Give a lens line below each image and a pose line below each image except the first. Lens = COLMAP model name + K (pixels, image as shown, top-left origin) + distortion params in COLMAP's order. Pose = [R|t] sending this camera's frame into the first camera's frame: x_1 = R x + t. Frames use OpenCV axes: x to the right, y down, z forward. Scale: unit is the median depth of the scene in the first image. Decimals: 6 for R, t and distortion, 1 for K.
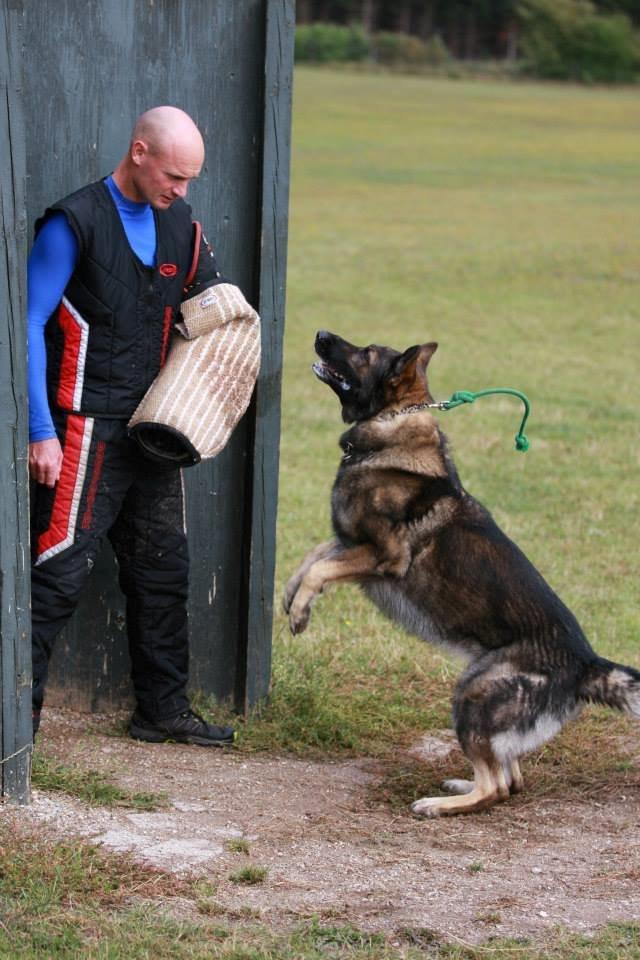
lens RADIAL K [[3105.9, 0, 320.0], [0, 3105.9, 480.0], [0, 0, 1]] dist [-0.088117, -1.853172]
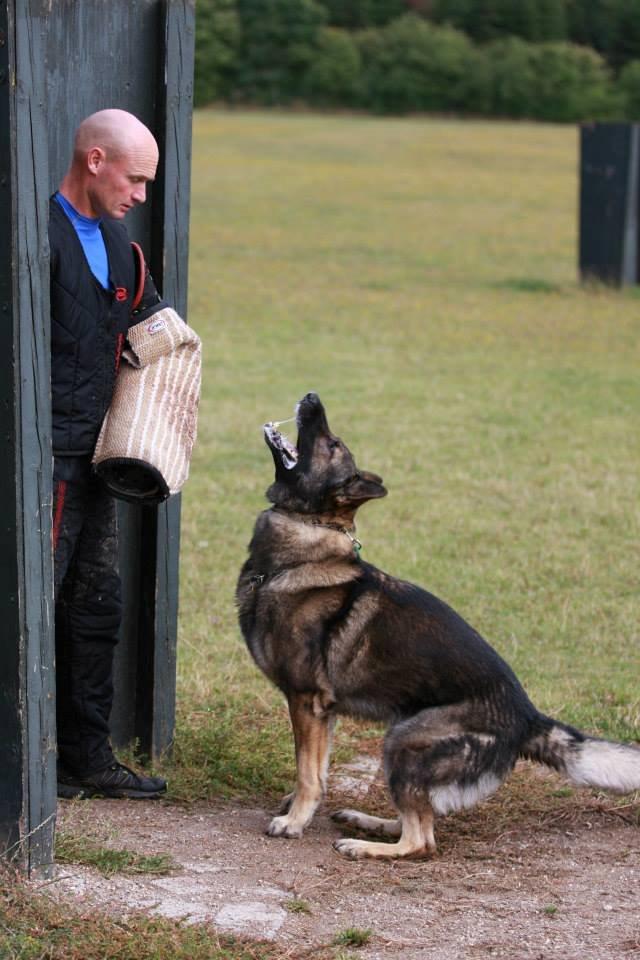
lens RADIAL K [[3105.9, 0, 320.0], [0, 3105.9, 480.0], [0, 0, 1]] dist [-0.088117, -1.853172]
pose [[0.962564, -0.039879, 0.268103, -0.241308], [0.039494, 0.999196, 0.006833, -0.015781], [-0.268160, 0.004012, 0.963366, 0.083026]]
